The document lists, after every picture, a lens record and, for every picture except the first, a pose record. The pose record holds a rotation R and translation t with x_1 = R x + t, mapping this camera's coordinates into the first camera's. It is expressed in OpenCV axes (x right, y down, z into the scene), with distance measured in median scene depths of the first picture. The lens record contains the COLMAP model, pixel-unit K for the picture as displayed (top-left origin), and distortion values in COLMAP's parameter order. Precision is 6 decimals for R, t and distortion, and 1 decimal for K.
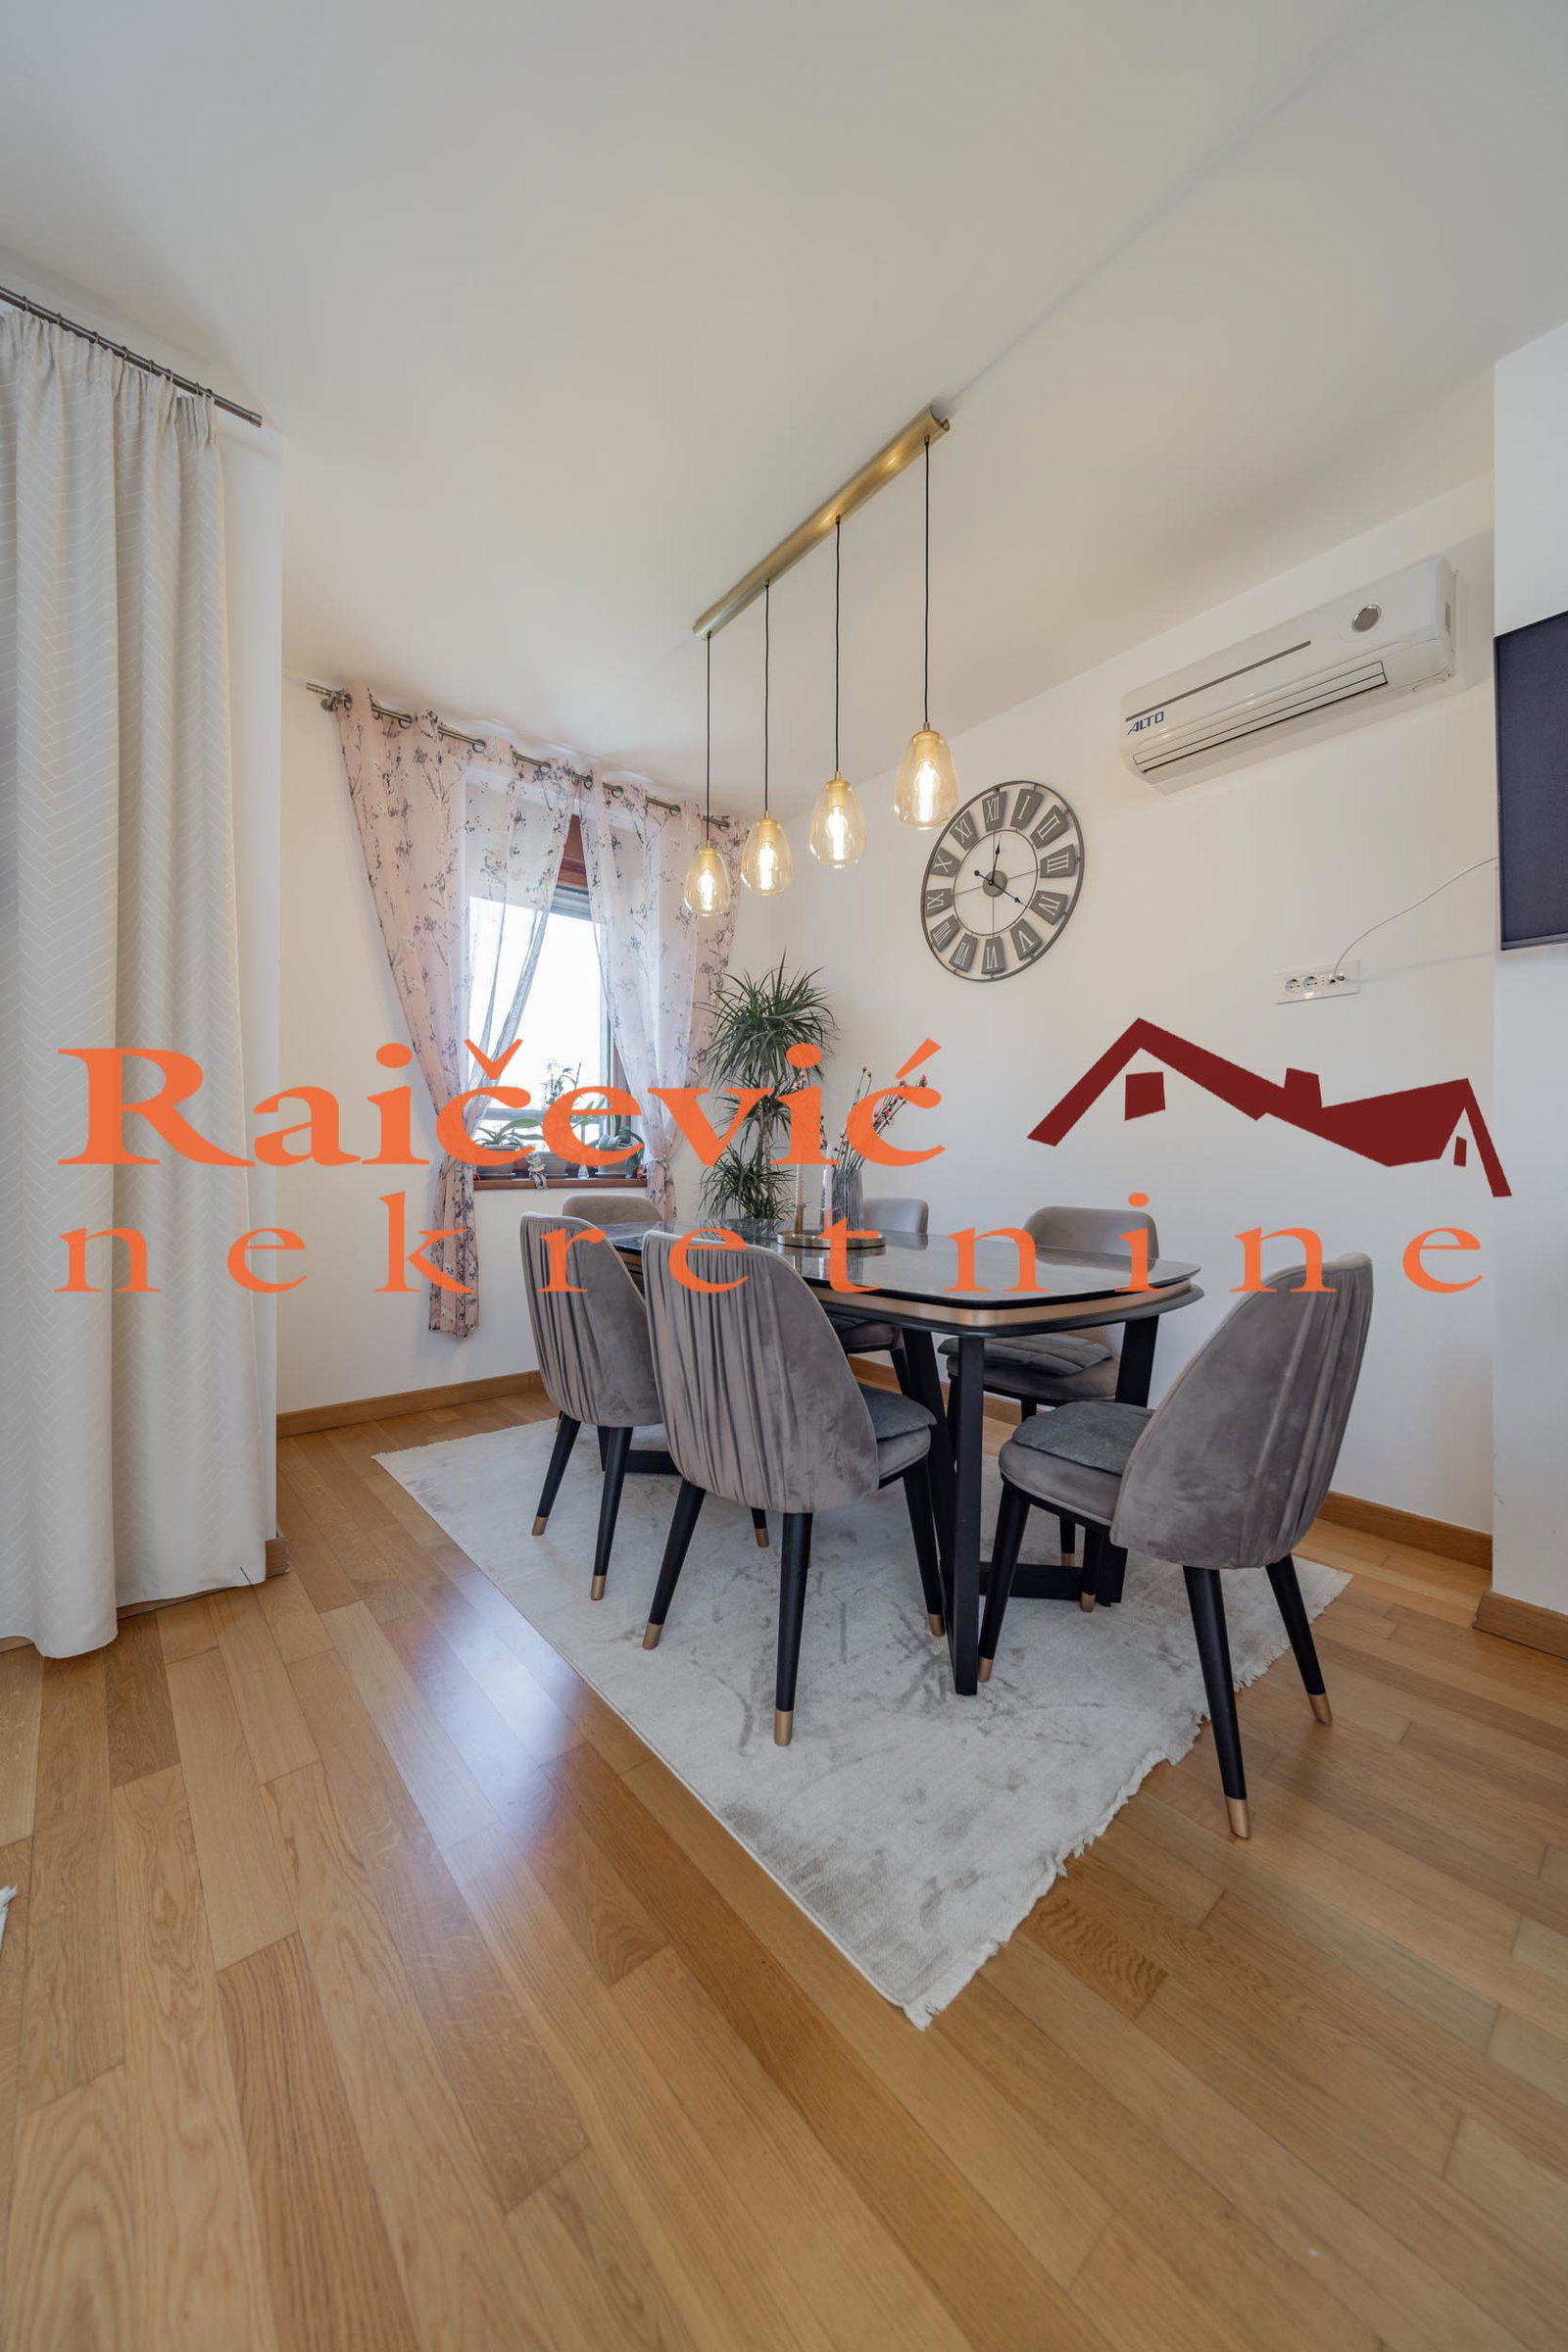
lens RADIAL K [[823.9, 0, 774.4], [0, 823.9, 1155.1], [0, 0, 1]] dist [0.003373, -0.000315]
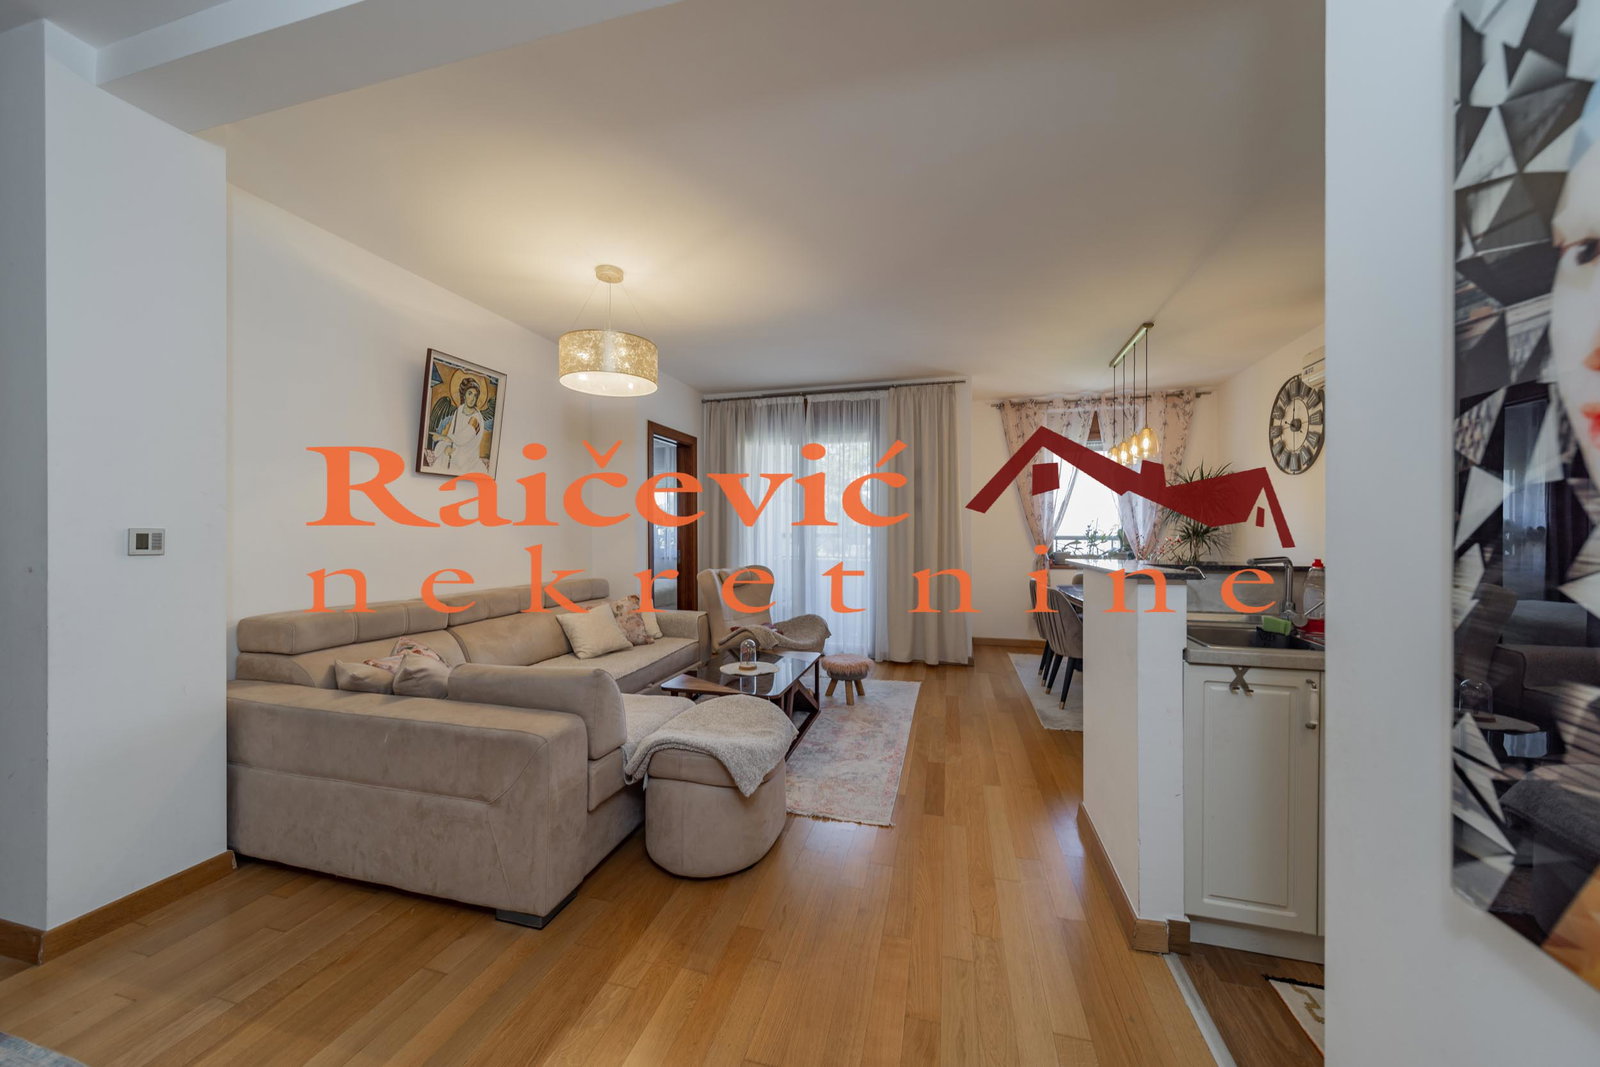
lens RADIAL K [[560.4, 0, 795.9], [0, 560.4, 533.5], [0, 0, 1]] dist [0.003373, -0.000315]
pose [[0.570045, -0.004399, -0.821602, 0.679348], [0.003152, 0.999990, -0.003167, -0.070093], [0.821607, -0.000784, 0.570053, -0.733921]]
